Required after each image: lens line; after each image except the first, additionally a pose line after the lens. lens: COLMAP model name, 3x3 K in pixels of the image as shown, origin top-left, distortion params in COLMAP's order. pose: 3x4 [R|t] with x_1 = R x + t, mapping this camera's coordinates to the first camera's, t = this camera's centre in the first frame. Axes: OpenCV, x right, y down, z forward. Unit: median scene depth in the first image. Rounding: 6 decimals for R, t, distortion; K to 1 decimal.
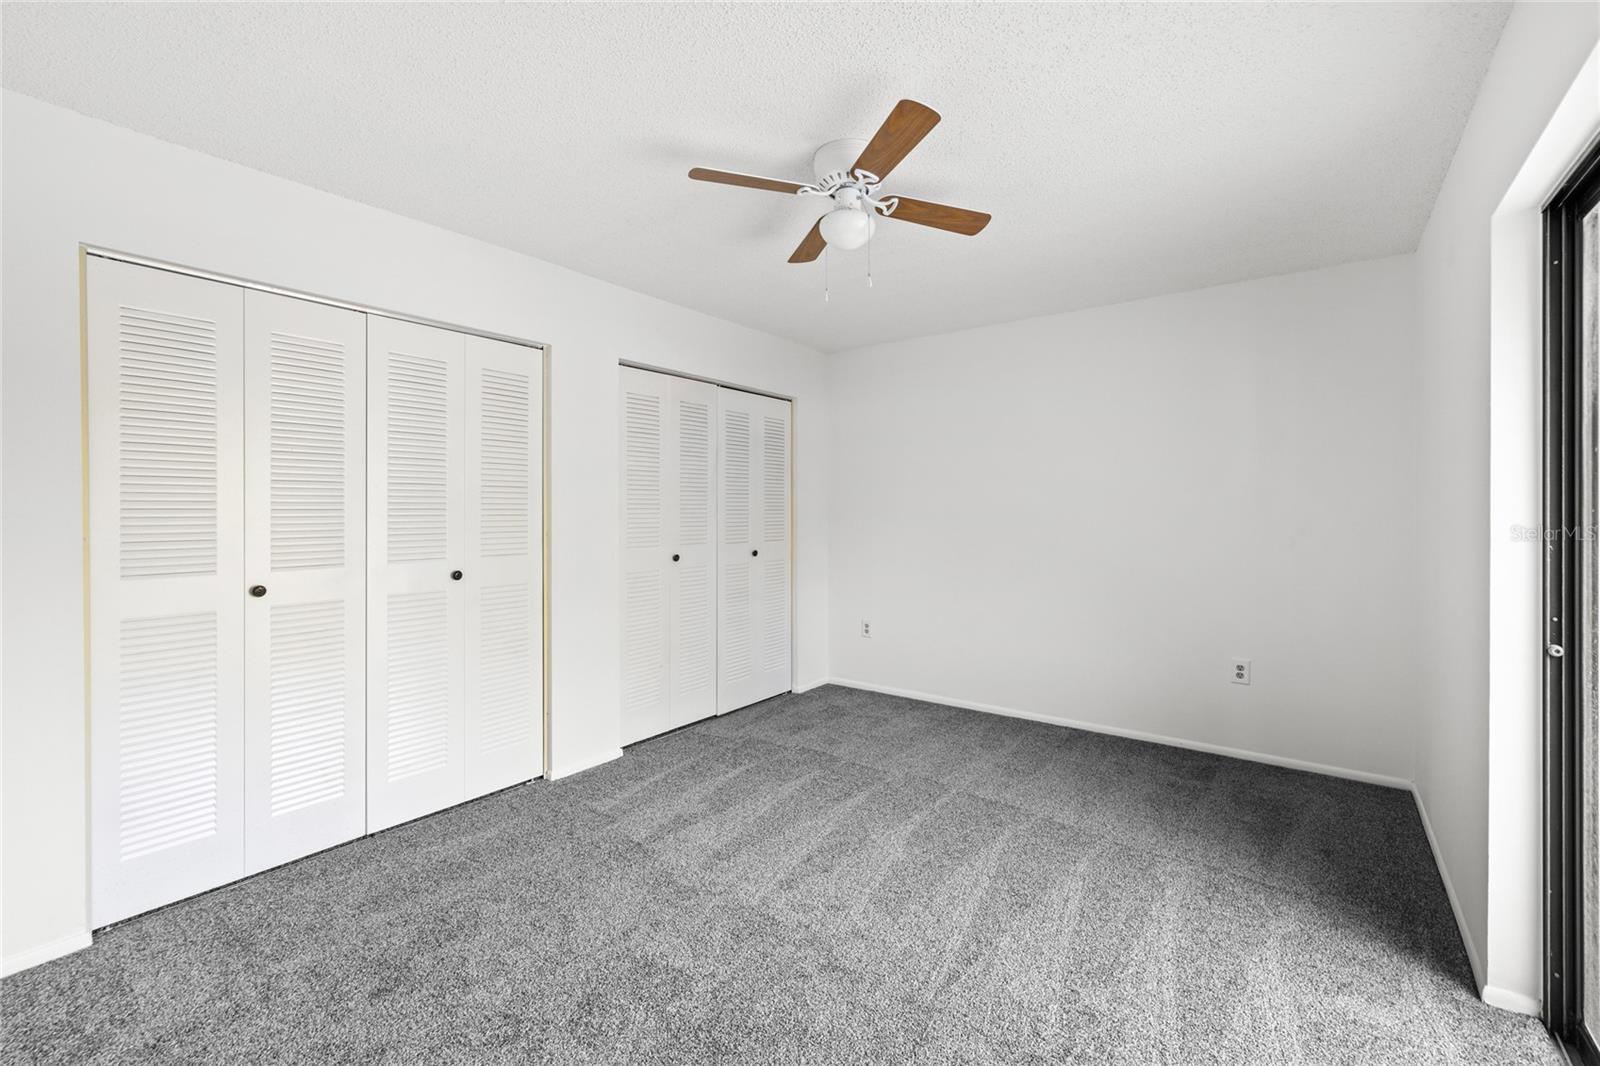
lens RADIAL K [[681.7, 0, 797.7], [0, 681.7, 511.3], [0, 0, 1]] dist [0.000694, 0.000065]
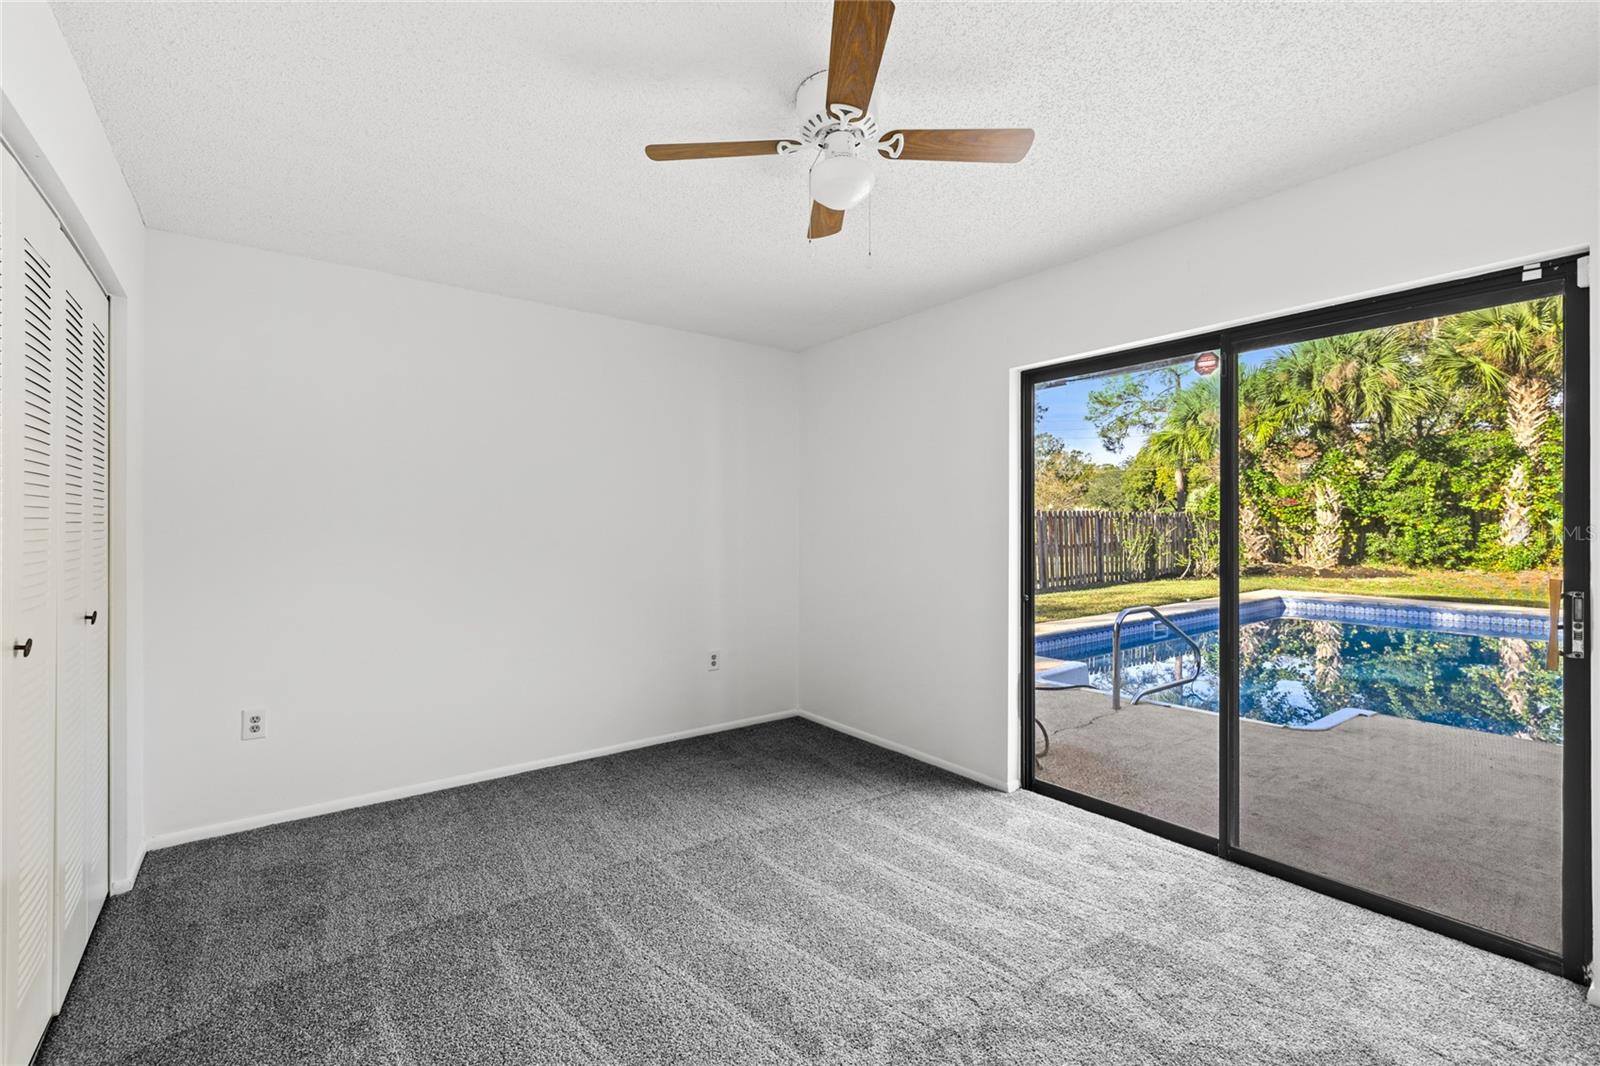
lens RADIAL K [[688.2, 0, 798.1], [0, 688.2, 535.7], [0, 0, 1]] dist [0.001087, 0.000077]
pose [[0.264536, -0.010563, 0.964318, -0.544245], [-0.003065, 0.999926, 0.011794, 0.002354], [-0.964371, -0.006076, 0.264484, 0.620355]]
